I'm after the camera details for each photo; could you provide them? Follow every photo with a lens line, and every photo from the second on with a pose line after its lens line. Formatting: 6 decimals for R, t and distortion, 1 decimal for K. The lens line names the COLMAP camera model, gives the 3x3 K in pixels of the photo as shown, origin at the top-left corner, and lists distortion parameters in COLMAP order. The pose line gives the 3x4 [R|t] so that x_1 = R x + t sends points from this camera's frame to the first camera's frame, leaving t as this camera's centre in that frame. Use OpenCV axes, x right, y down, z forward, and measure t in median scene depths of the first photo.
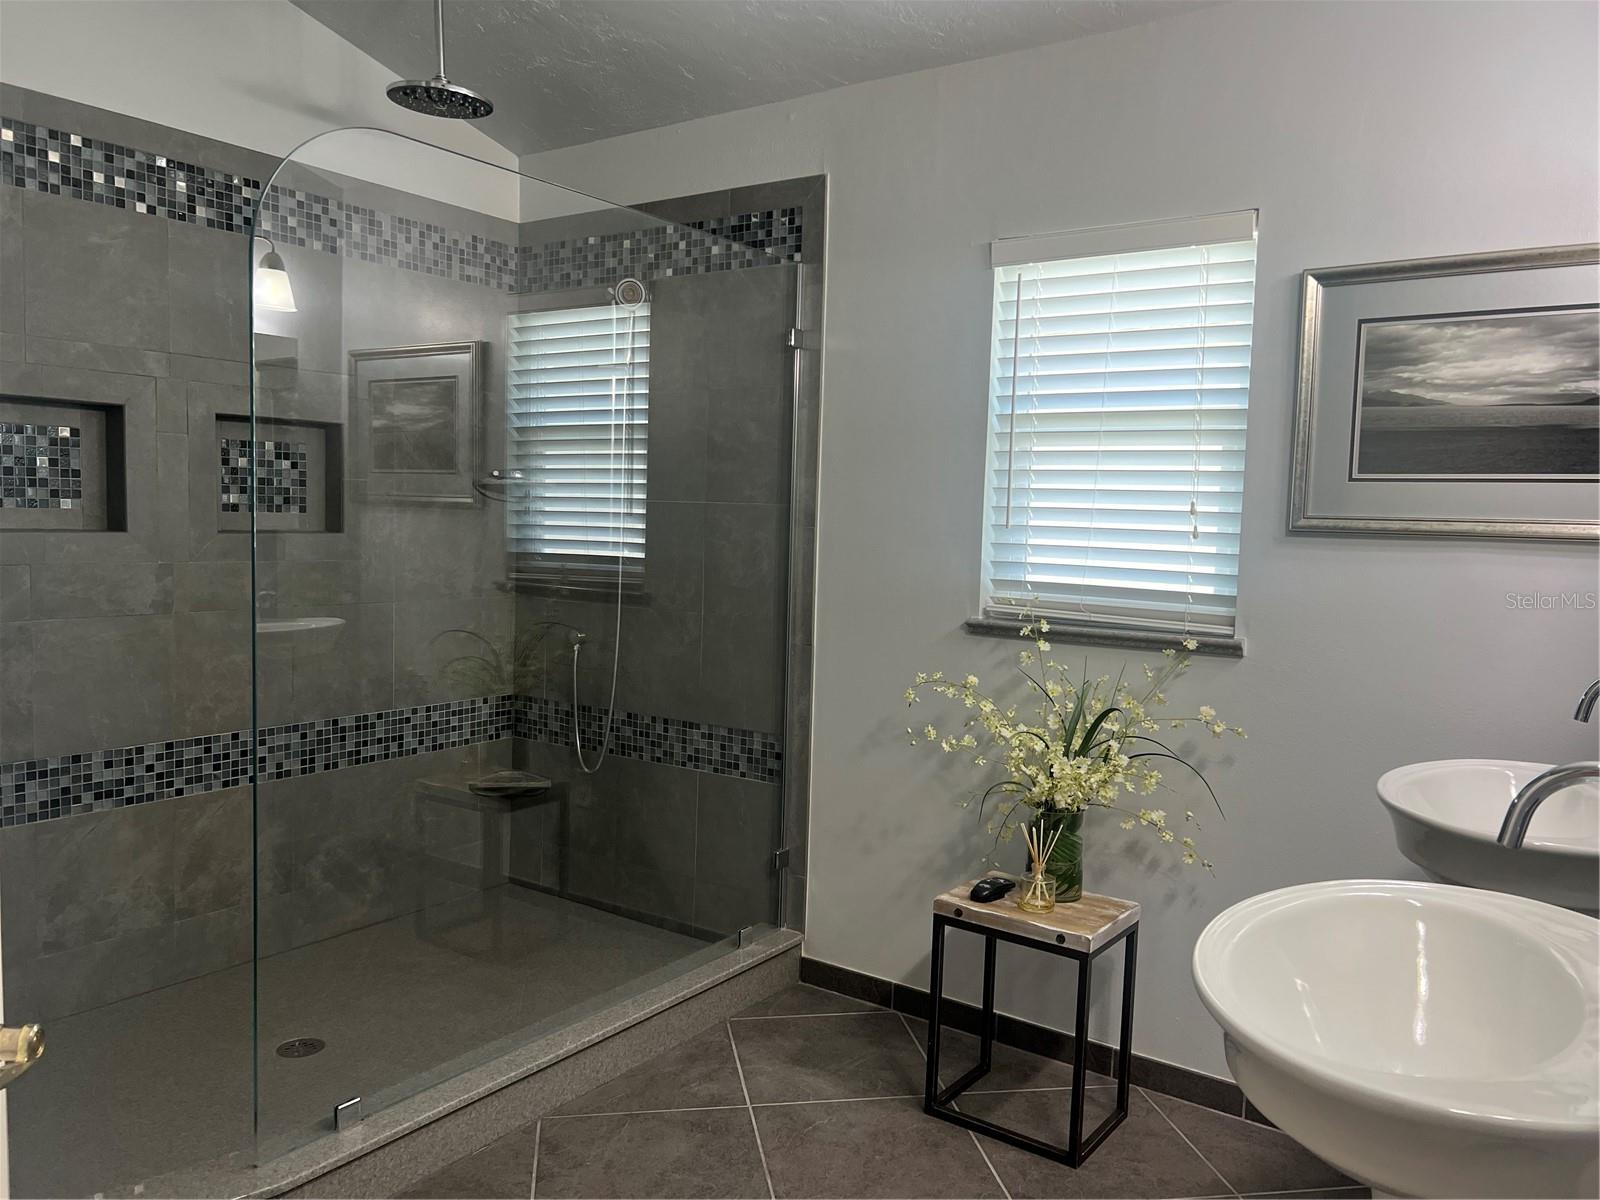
lens RADIAL K [[1202.4, 0, 805.7], [0, 1202.4, 601.2], [0, 0, 1]] dist [0.053283, -0.058817]
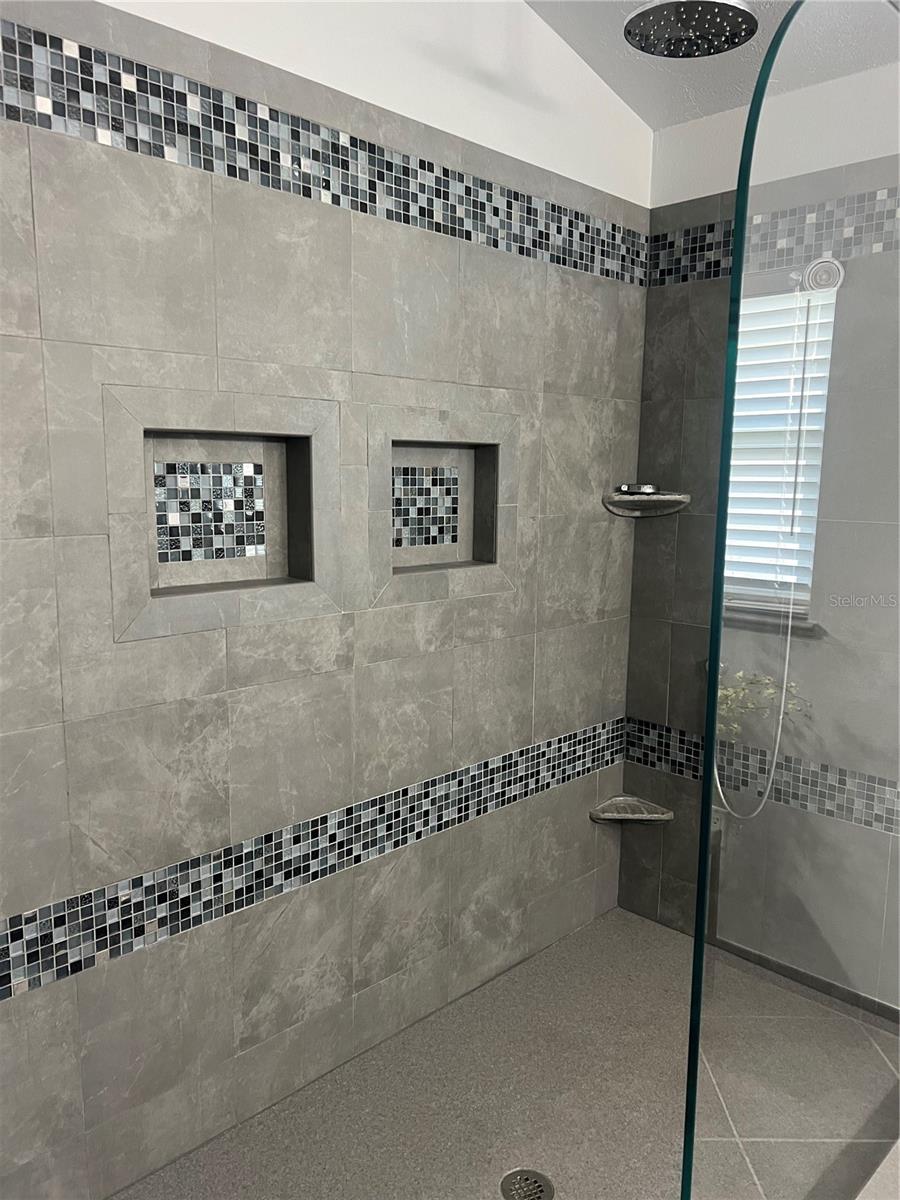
lens RADIAL K [[901.8, 0, 454.4], [0, 901.8, 604.1], [0, 0, 1]] dist [0.053283, -0.058817]
pose [[0.985973, 0.009303, -0.166643, -0.312302], [0.002886, 0.997346, 0.072753, -0.078632], [0.166878, -0.072213, 0.983330, 0.334750]]
